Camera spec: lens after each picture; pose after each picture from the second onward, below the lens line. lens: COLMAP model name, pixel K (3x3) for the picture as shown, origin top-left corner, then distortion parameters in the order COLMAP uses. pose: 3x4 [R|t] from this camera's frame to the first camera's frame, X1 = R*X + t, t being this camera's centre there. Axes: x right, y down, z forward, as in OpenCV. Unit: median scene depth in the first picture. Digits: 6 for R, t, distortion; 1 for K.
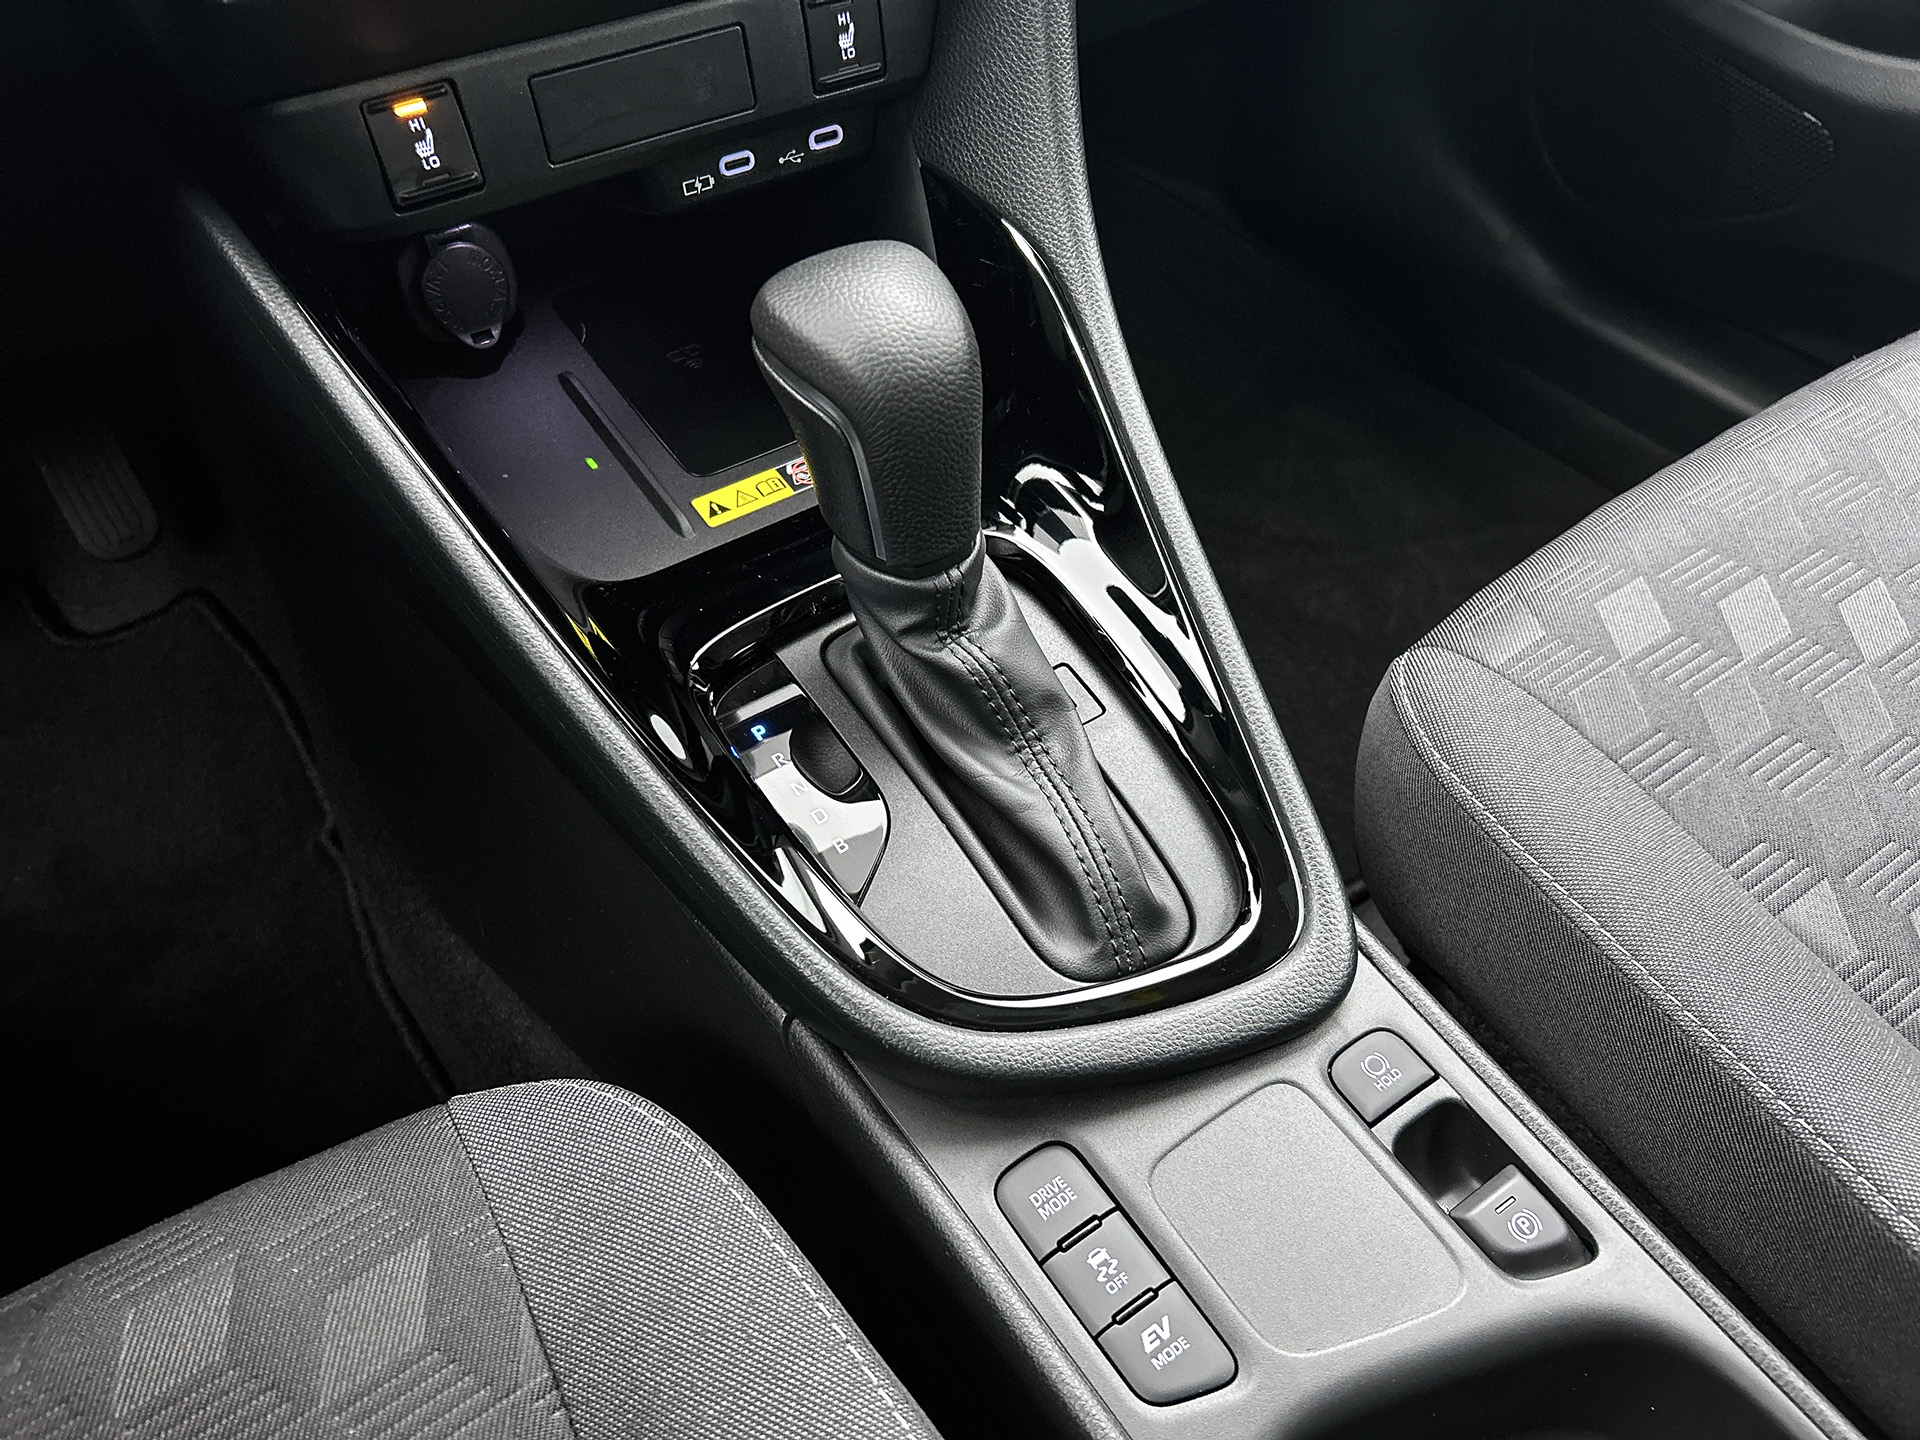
lens RADIAL K [[1459.5, 0, 921.5], [0, 1459.5, 729.4], [0, 0, 1]] dist [0.003283, 0.004863]
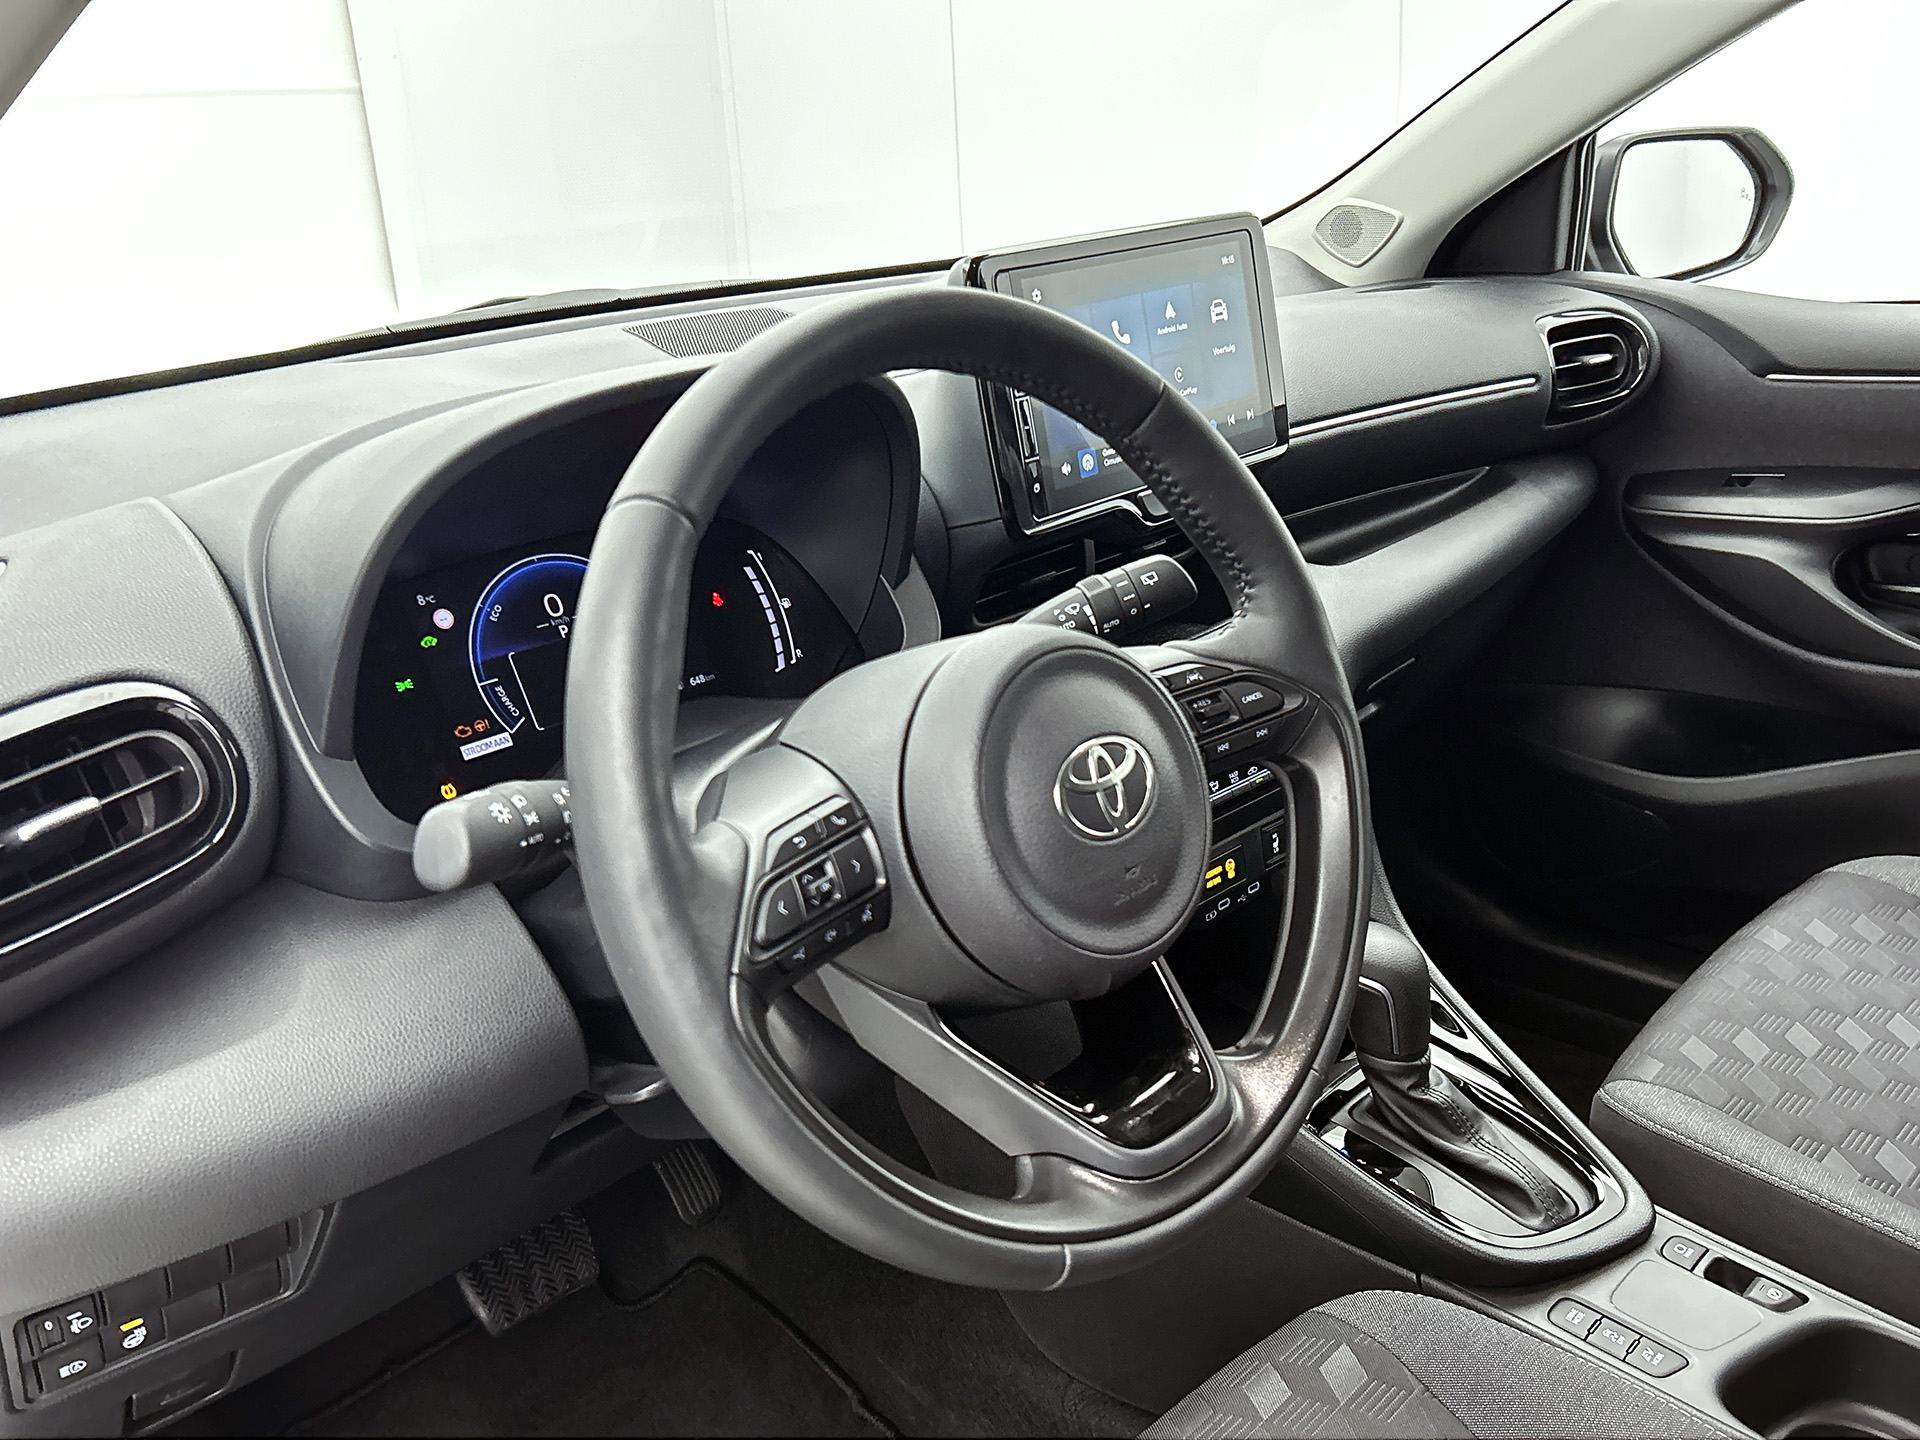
lens RADIAL K [[1702.0, 0, 957.5], [0, 1702.0, 717.6], [0, 0, 1]] dist [0.031471, 0.006938]
pose [[0.977048, -0.105829, 0.184874, -1.068264], [0.179696, 0.875533, -0.448498, 0.465429], [-0.114399, 0.471425, 0.874455, -1.399544]]
